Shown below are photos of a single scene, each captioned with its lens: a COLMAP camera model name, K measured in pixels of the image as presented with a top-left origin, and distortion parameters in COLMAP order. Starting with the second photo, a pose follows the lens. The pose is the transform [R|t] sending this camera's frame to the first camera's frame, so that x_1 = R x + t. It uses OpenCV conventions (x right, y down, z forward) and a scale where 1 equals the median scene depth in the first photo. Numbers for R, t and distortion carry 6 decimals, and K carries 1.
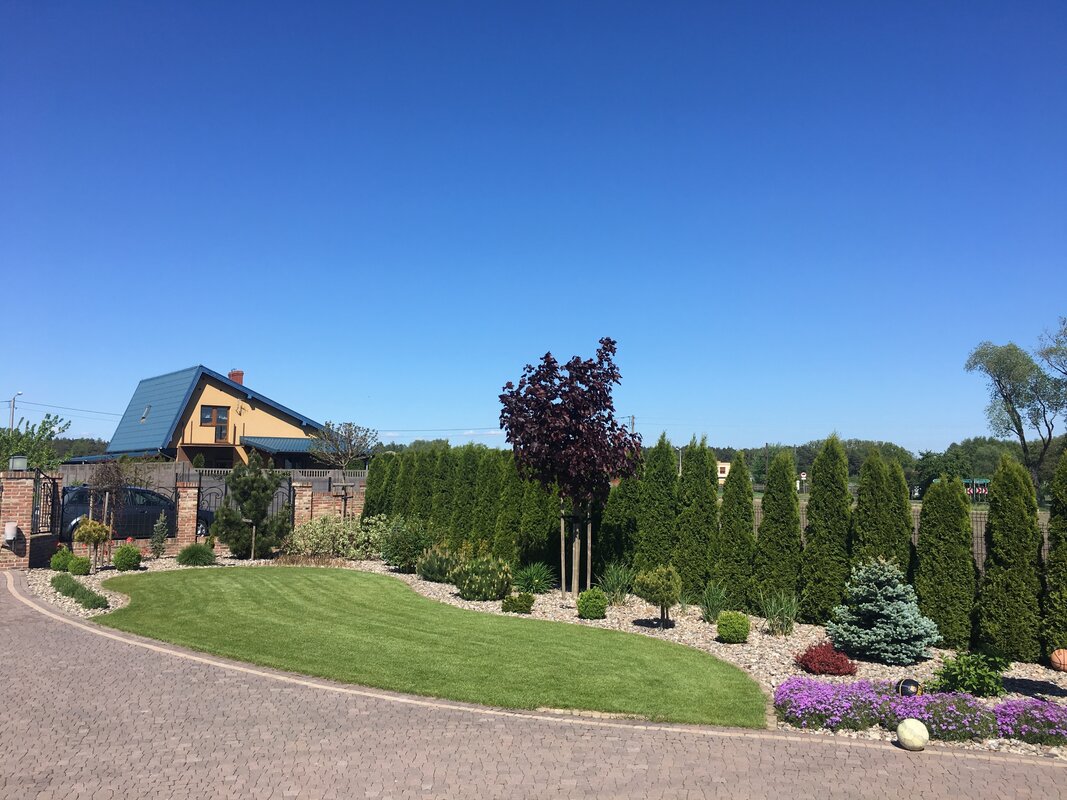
lens RADIAL K [[922.2, 0, 525.6], [0, 922.2, 394.3], [0, 0, 1]] dist [0.059537, -0.053525]
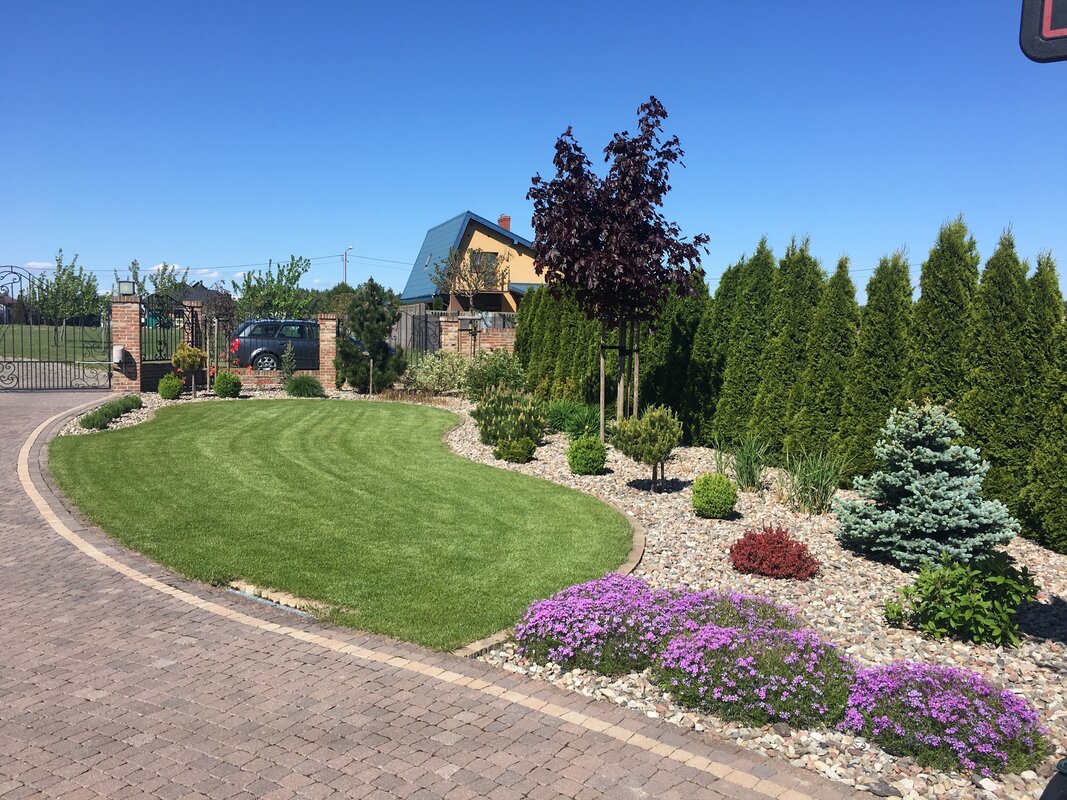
lens RADIAL K [[922.2, 0, 538.8], [0, 922.2, 411.0], [0, 0, 1]] dist [0.059537, -0.053525]
pose [[0.938221, 0.040639, -0.343643, 0.241738], [0.018793, 0.985630, 0.167869, 0.050358], [0.345527, -0.163956, 0.923975, 0.235063]]
